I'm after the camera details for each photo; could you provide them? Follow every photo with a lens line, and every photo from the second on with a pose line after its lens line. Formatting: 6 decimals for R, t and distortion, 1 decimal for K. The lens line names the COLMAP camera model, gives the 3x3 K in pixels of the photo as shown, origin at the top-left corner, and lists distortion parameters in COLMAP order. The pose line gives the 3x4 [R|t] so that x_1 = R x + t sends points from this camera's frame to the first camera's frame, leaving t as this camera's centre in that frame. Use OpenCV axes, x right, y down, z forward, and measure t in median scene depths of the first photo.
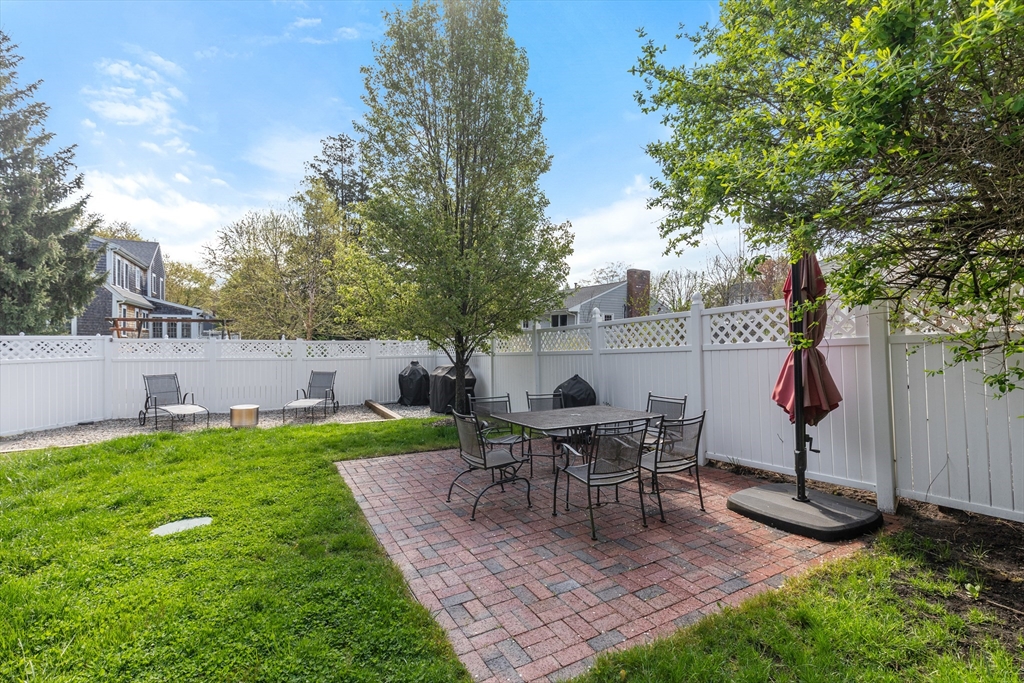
lens RADIAL K [[465.1, 0, 512.0], [0, 465.1, 341.5], [0, 0, 1]] dist [0.001351, 0.000022]
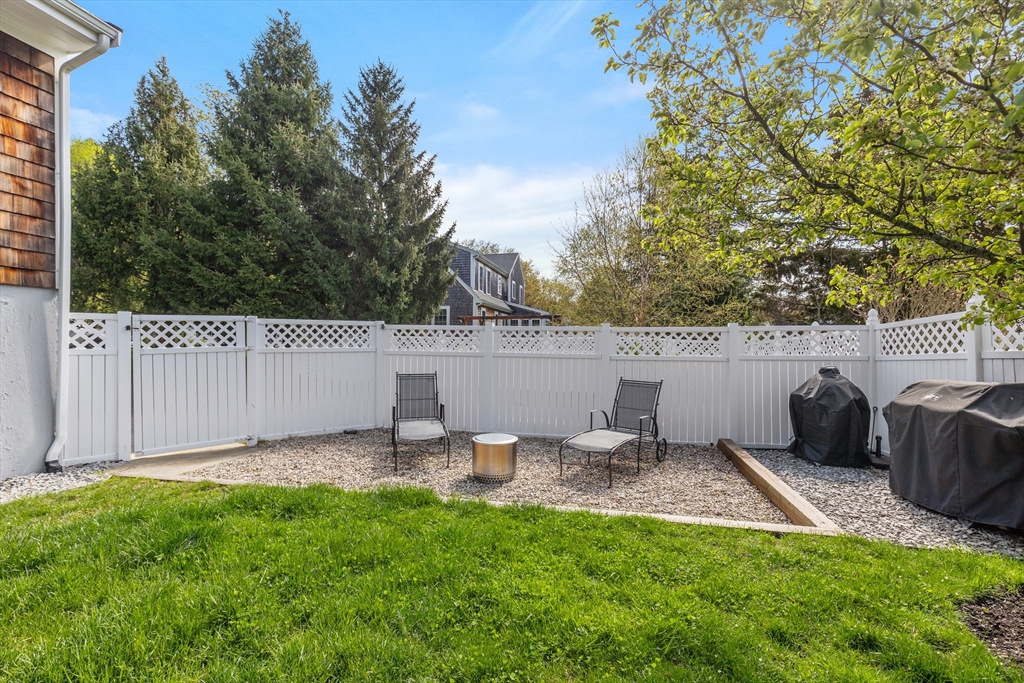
lens RADIAL K [[465.1, 0, 510.8], [0, 465.1, 348.2], [0, 0, 1]] dist [0.001351, 0.000022]
pose [[0.759678, 0.009019, -0.650237, -0.103627], [-0.006806, 0.999959, 0.005919, 0.015031], [0.650264, -0.000071, 0.759708, 0.303343]]
